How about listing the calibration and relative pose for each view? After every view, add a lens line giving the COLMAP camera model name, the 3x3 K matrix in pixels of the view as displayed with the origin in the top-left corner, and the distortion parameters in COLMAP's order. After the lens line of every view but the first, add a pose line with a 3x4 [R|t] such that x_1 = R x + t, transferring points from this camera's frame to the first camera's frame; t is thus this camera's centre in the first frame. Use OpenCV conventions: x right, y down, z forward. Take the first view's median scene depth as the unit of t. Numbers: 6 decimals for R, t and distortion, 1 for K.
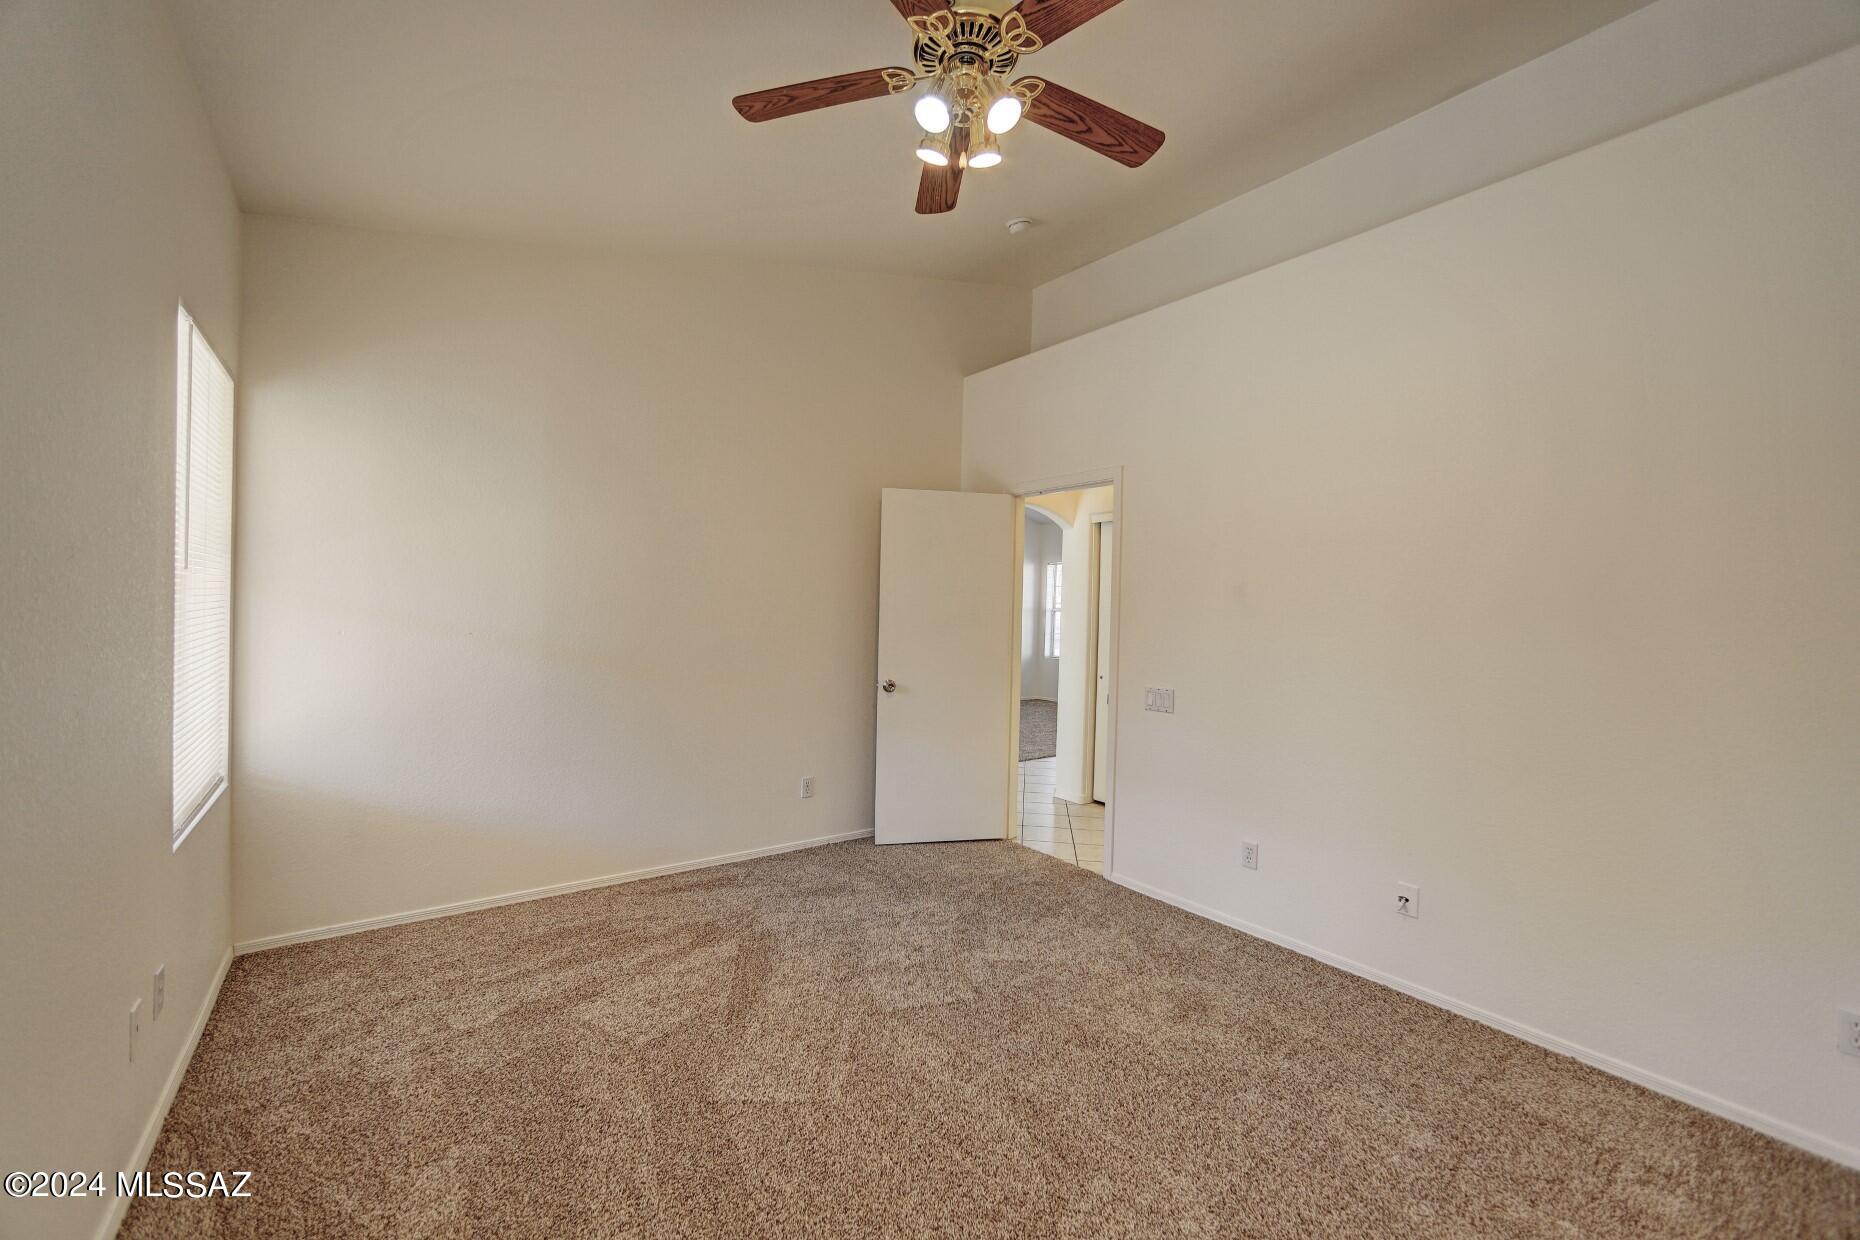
lens RADIAL K [[737.8, 0, 930.0], [0, 737.8, 620.0], [0, 0, 1]] dist [-0.022923, 0.008979]
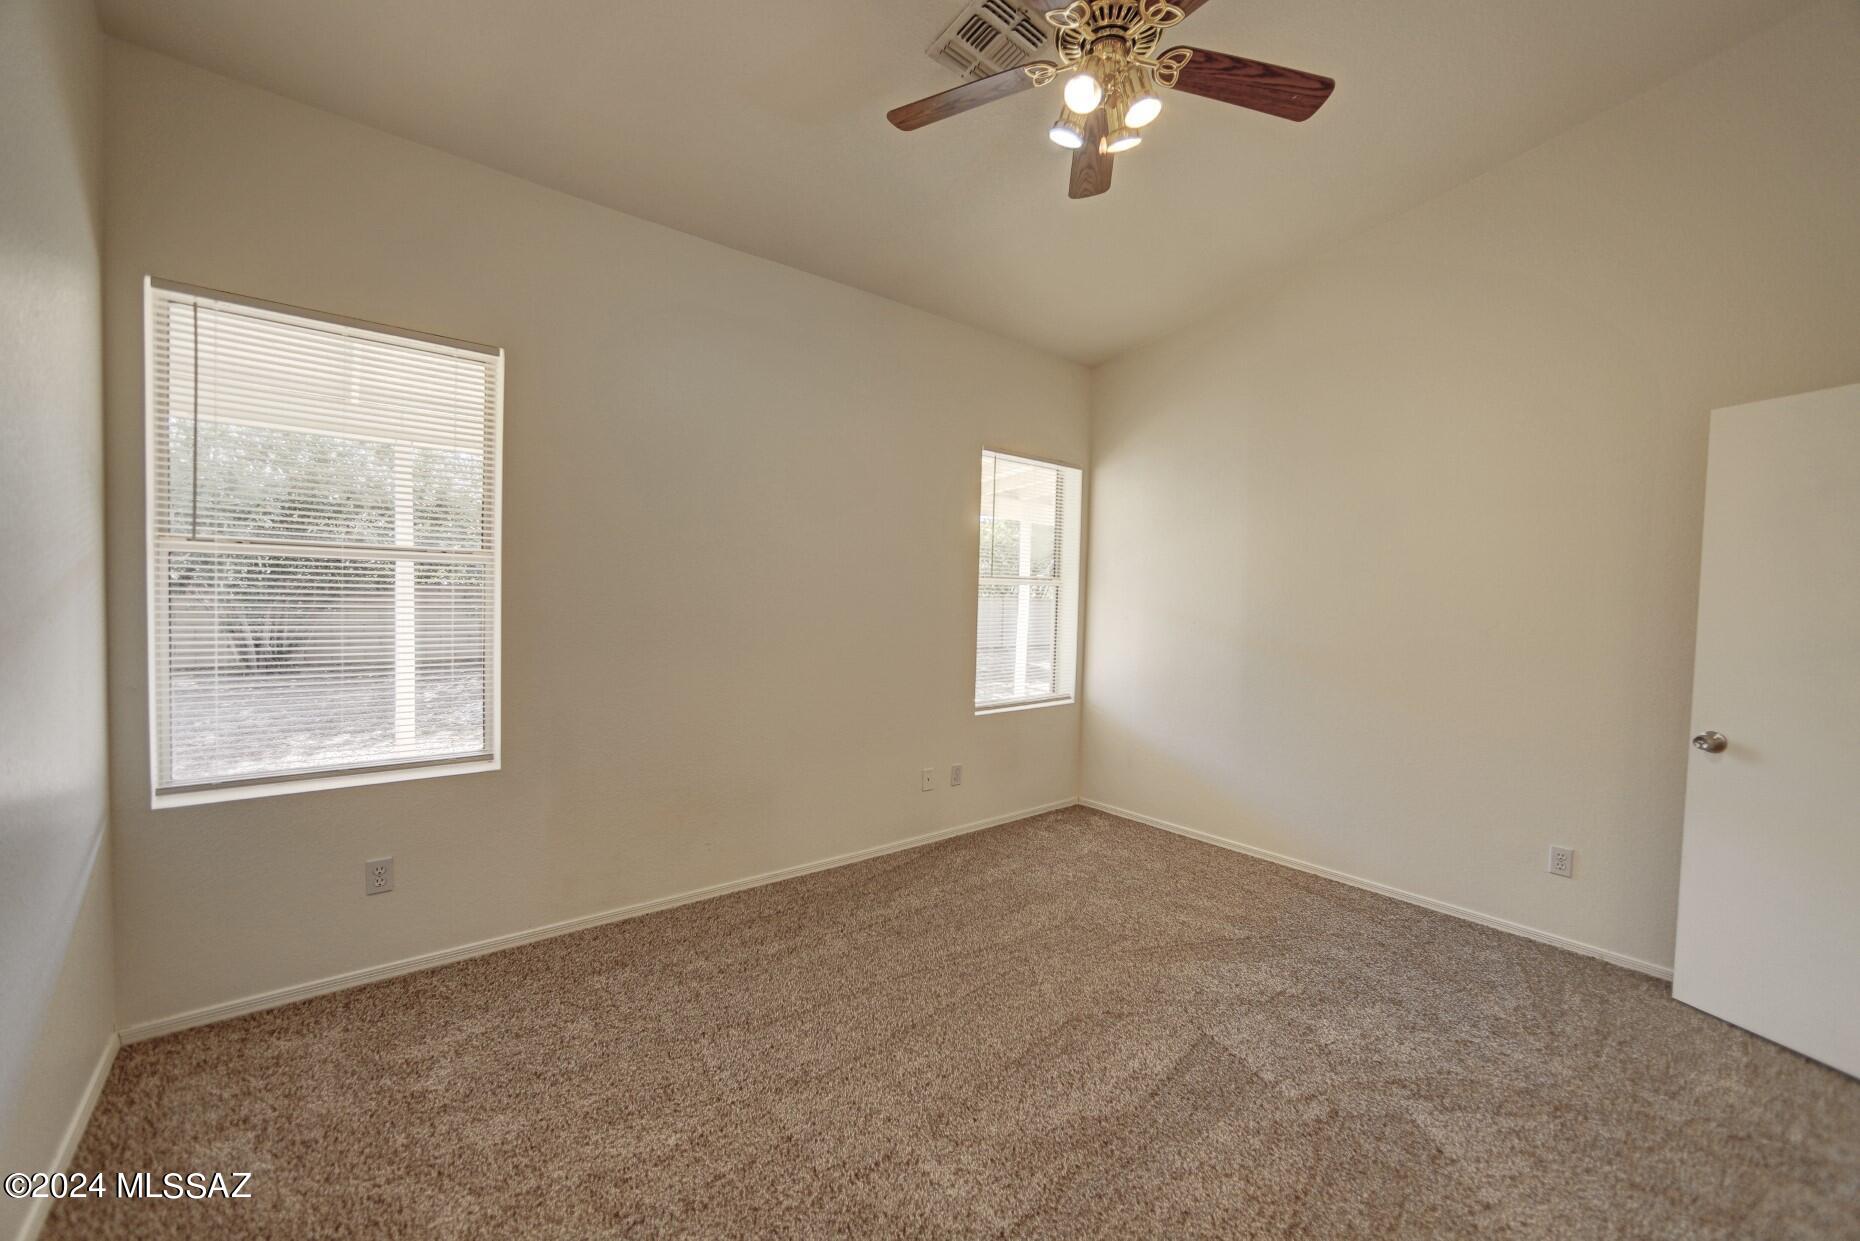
lens RADIAL K [[737.8, 0, 930.0], [0, 737.8, 620.5], [0, 0, 1]] dist [-0.022923, 0.008979]
pose [[0.039838, 0.012551, -0.999127, 0.615396], [-0.036036, 0.999289, 0.011117, 0.011010], [0.998556, 0.035562, 0.040262, 0.432252]]
